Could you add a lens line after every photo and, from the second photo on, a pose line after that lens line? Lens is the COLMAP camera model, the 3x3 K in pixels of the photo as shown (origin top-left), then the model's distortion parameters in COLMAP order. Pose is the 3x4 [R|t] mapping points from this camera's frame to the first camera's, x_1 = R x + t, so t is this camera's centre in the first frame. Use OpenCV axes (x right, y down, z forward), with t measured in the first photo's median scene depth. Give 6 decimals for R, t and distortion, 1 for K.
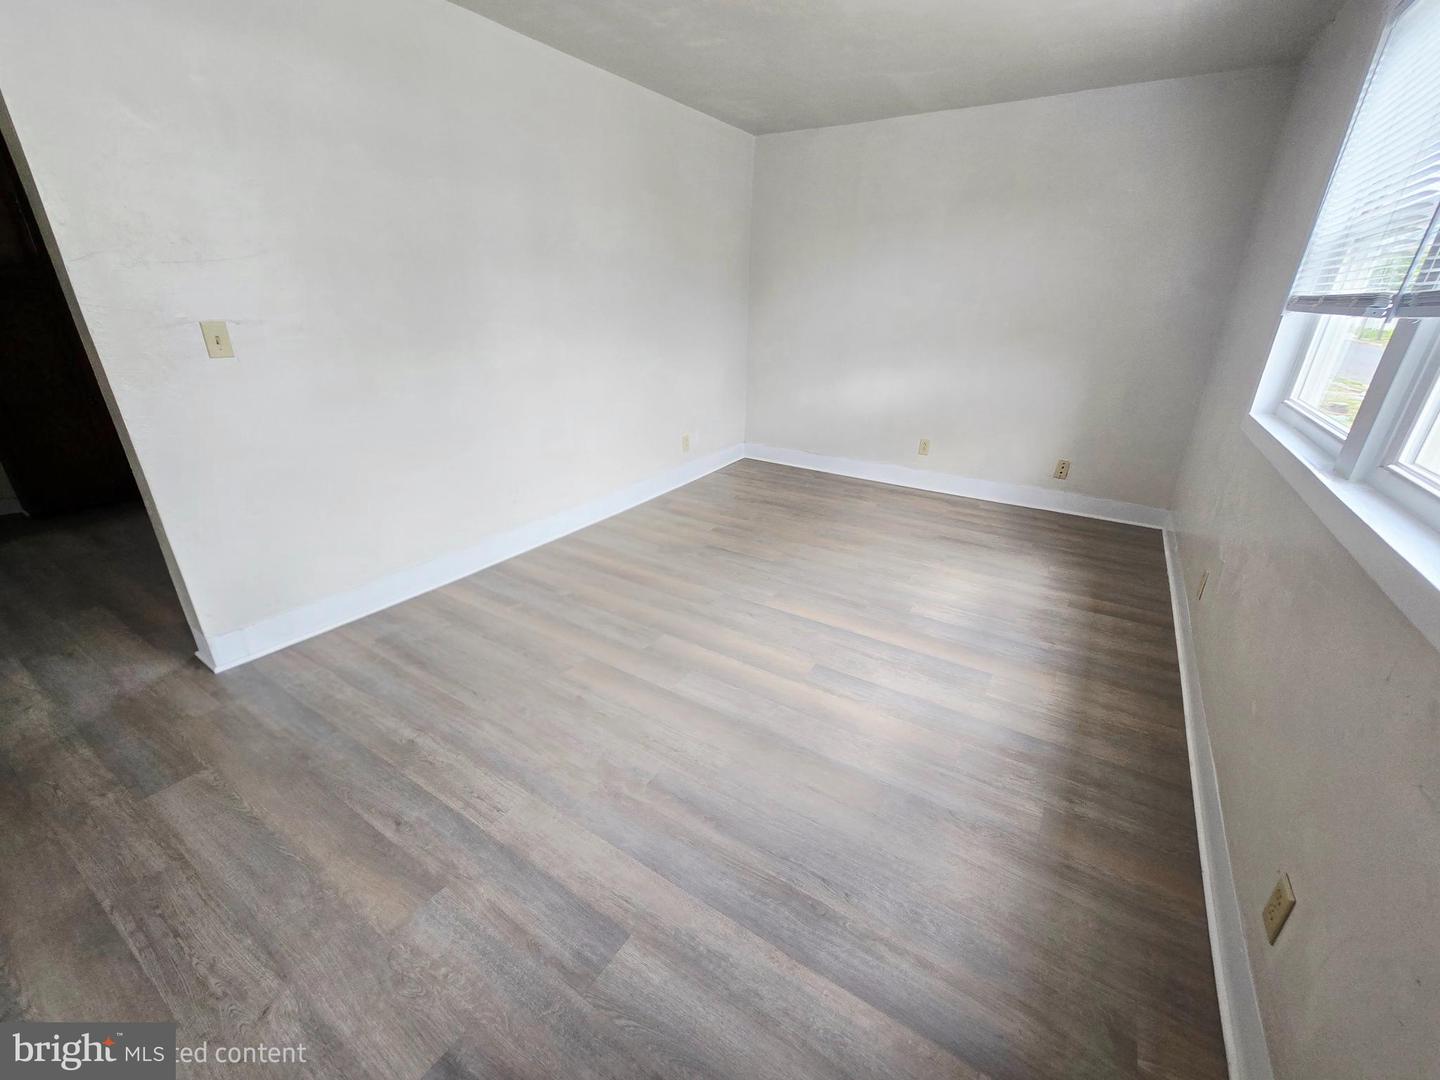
lens RADIAL K [[588.3, 0, 727.7], [0, 588.3, 535.8], [0, 0, 1]] dist [-0.003151, -0.001934]
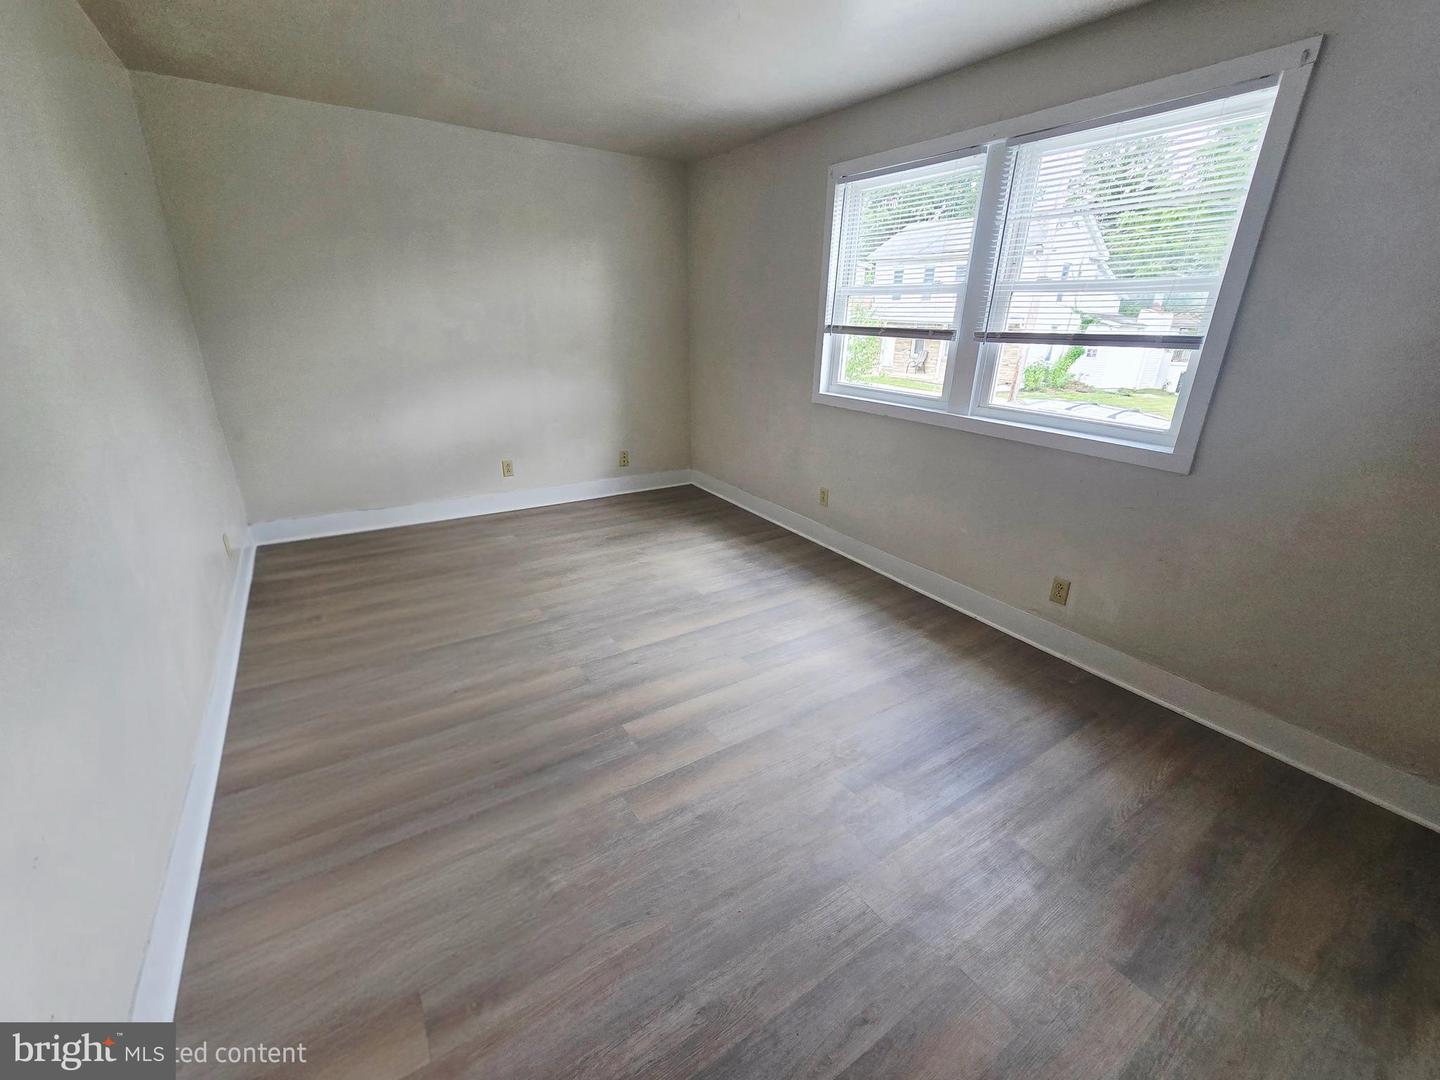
lens RADIAL K [[588.3, 0, 723.9], [0, 588.3, 544.4], [0, 0, 1]] dist [-0.003151, -0.001934]
pose [[0.417973, -0.331501, 0.845817, -0.586790], [0.325313, 0.923920, 0.201353, -0.171797], [-0.848216, 0.190995, 0.494015, 0.348670]]
